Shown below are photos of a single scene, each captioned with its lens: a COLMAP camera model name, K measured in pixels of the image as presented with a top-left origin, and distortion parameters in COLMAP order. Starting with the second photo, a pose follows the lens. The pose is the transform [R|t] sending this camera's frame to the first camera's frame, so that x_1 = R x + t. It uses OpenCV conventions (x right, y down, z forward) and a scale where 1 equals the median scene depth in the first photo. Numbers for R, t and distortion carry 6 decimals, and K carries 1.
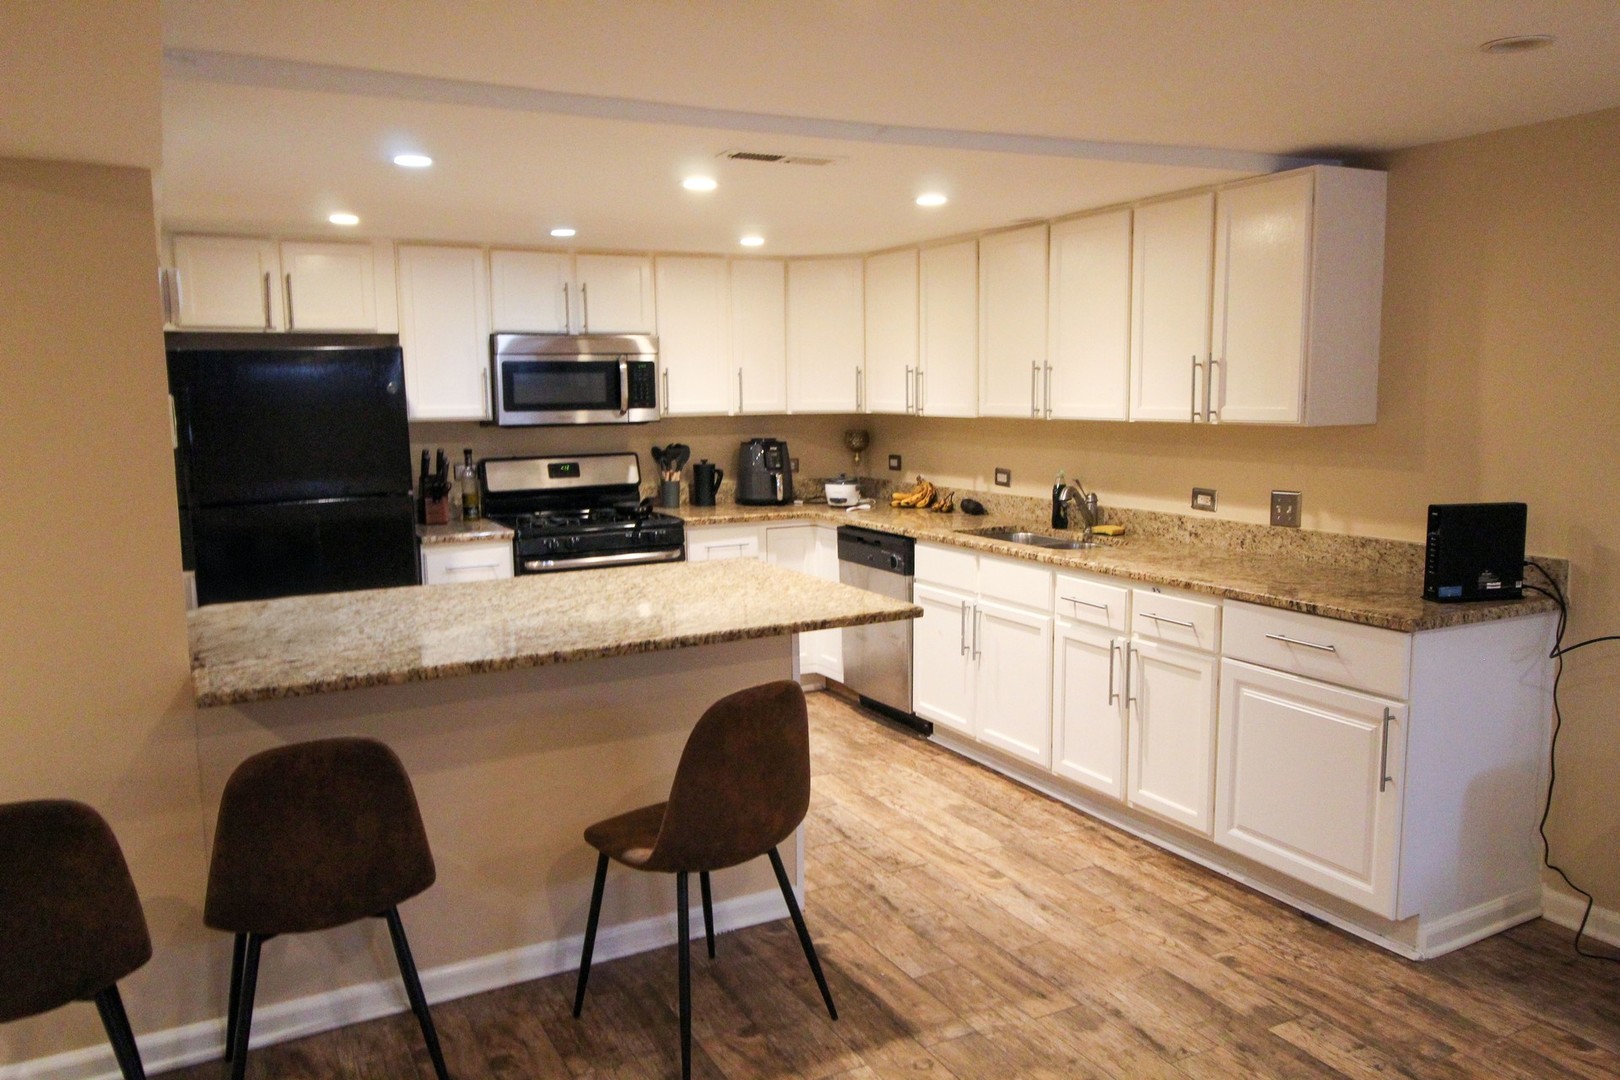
lens RADIAL K [[1221.1, 0, 811.3], [0, 1221.1, 537.4], [0, 0, 1]] dist [-0.004408, 0.000790]
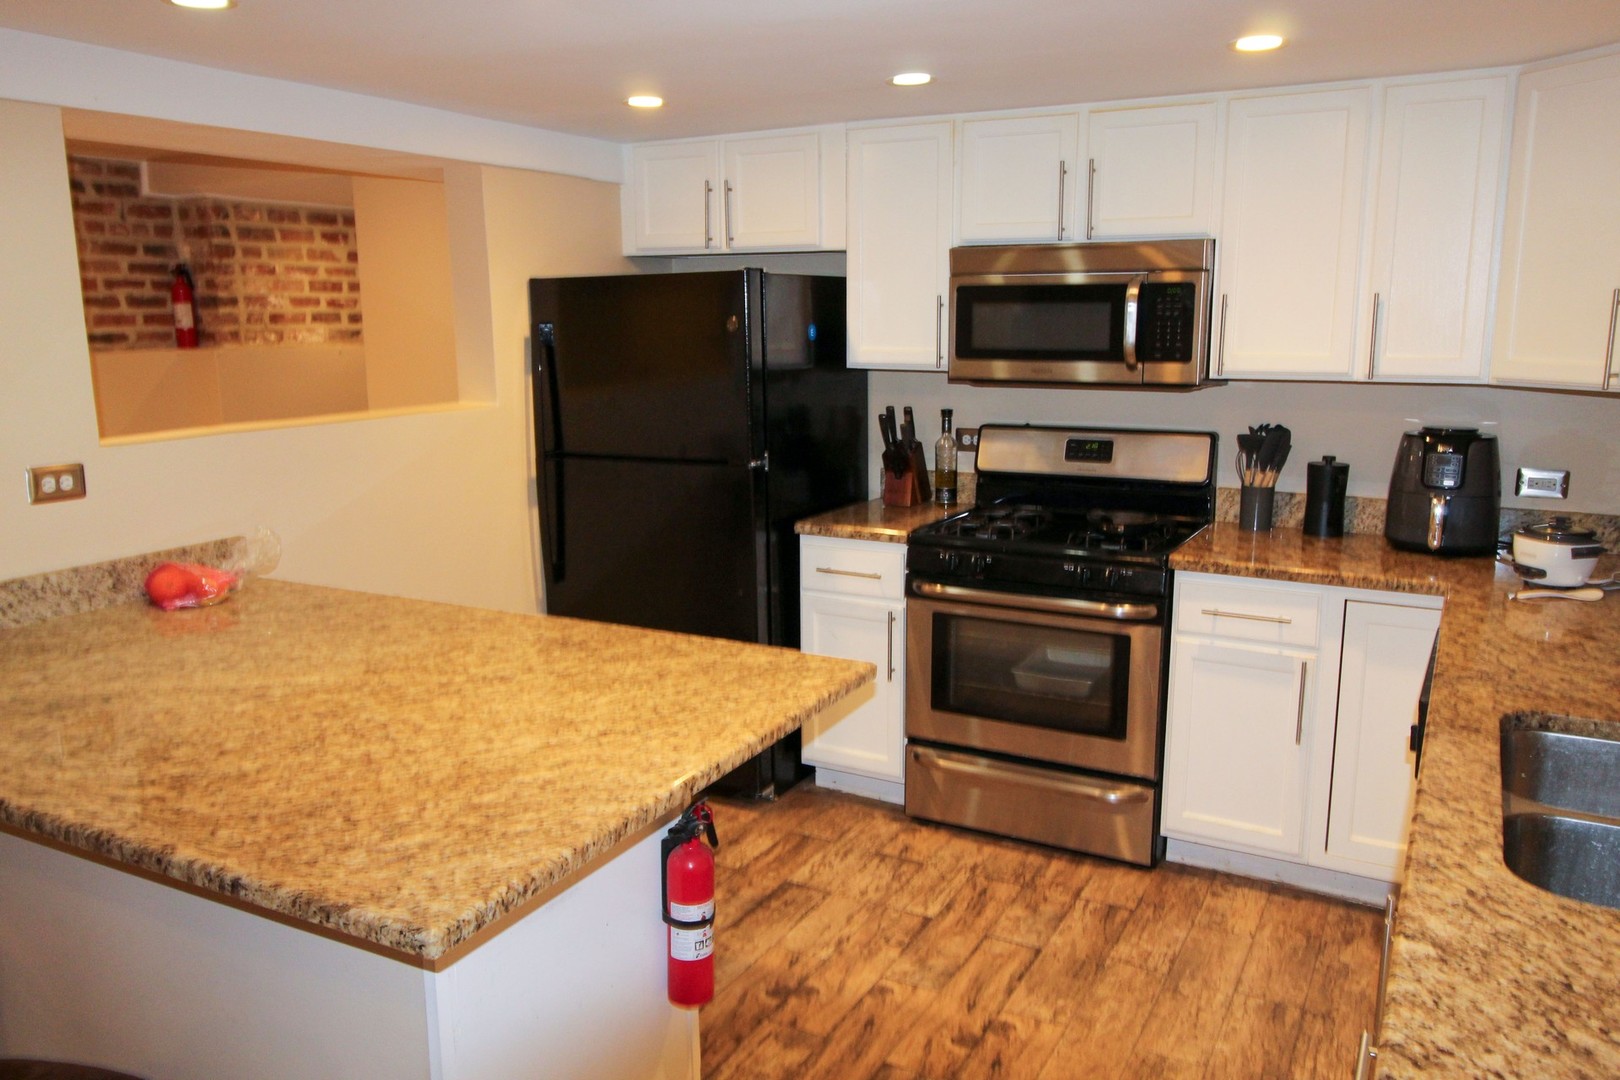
lens RADIAL K [[1221.1, 0, 805.6], [0, 1221.1, 539.9], [0, 0, 1]] dist [-0.004408, 0.000790]
pose [[0.540396, 0.161493, -0.825768, 0.279498], [-0.110443, 0.986531, 0.120657, -0.073040], [0.834131, 0.025998, 0.550953, 0.530477]]
